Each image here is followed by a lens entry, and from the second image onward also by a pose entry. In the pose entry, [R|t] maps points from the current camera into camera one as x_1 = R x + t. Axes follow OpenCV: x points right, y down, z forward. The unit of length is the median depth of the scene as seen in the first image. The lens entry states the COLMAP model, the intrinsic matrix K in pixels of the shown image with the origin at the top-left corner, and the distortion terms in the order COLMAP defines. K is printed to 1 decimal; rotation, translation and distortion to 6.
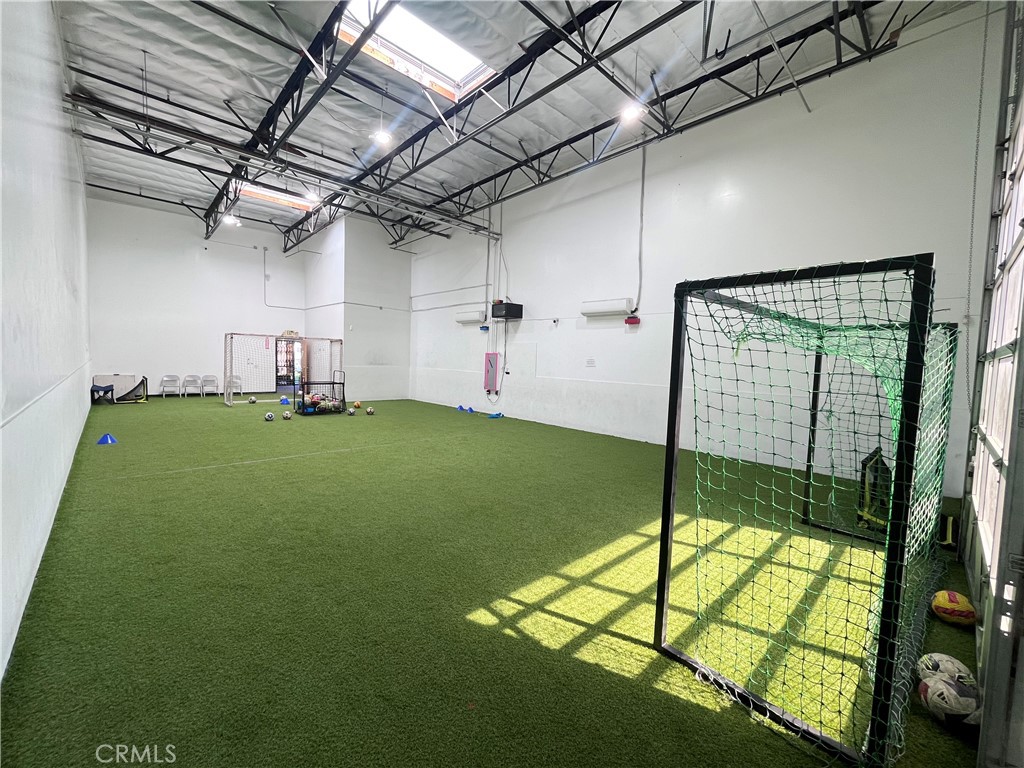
lens RADIAL K [[416.9, 0, 512.0], [0, 416.9, 384.0], [0, 0, 1]] dist [-0.002514, 0.000083]
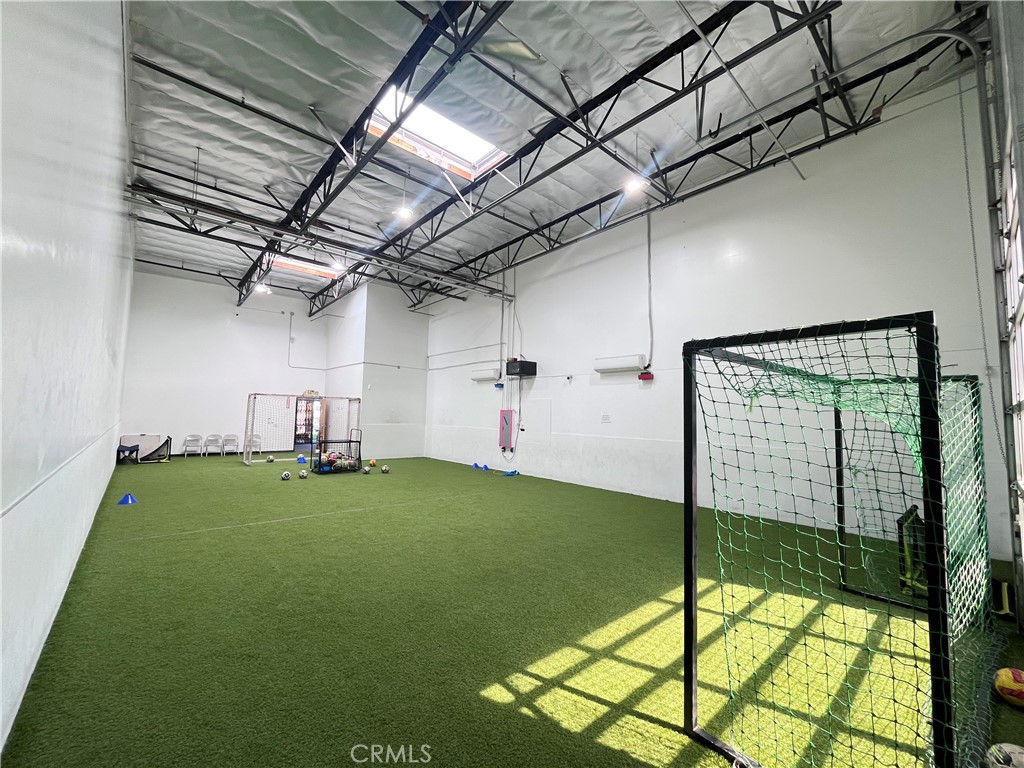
lens RADIAL K [[416.9, 0, 512.0], [0, 416.9, 384.0], [0, 0, 1]] dist [-0.002514, 0.000083]
pose [[0.999294, -0.013393, -0.035092, 0.002211], [0.008564, 0.990903, -0.134308, -0.002196], [0.036571, 0.133913, 0.990318, -0.010018]]
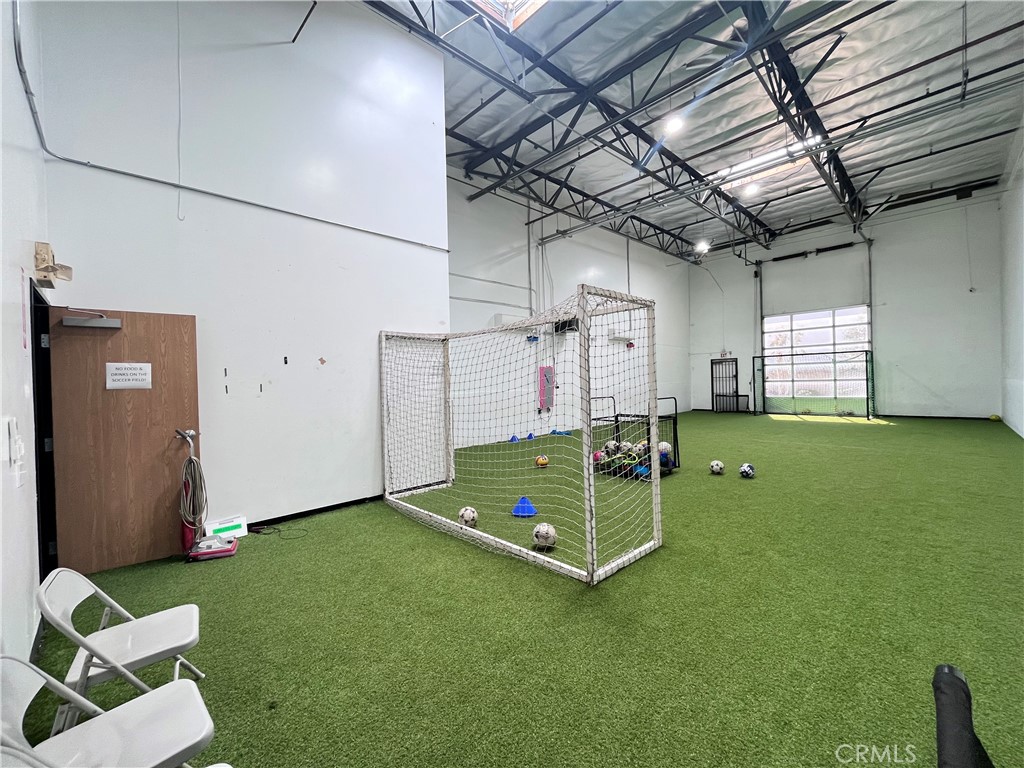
lens RADIAL K [[416.9, 0, 512.0], [0, 416.9, 384.0], [0, 0, 1]] dist [-0.002514, 0.000083]
pose [[-0.004744, -0.042161, 0.999100, -2.233343], [0.087385, 0.995271, 0.042414, -0.190248], [-0.996163, 0.087507, -0.001038, 2.506058]]
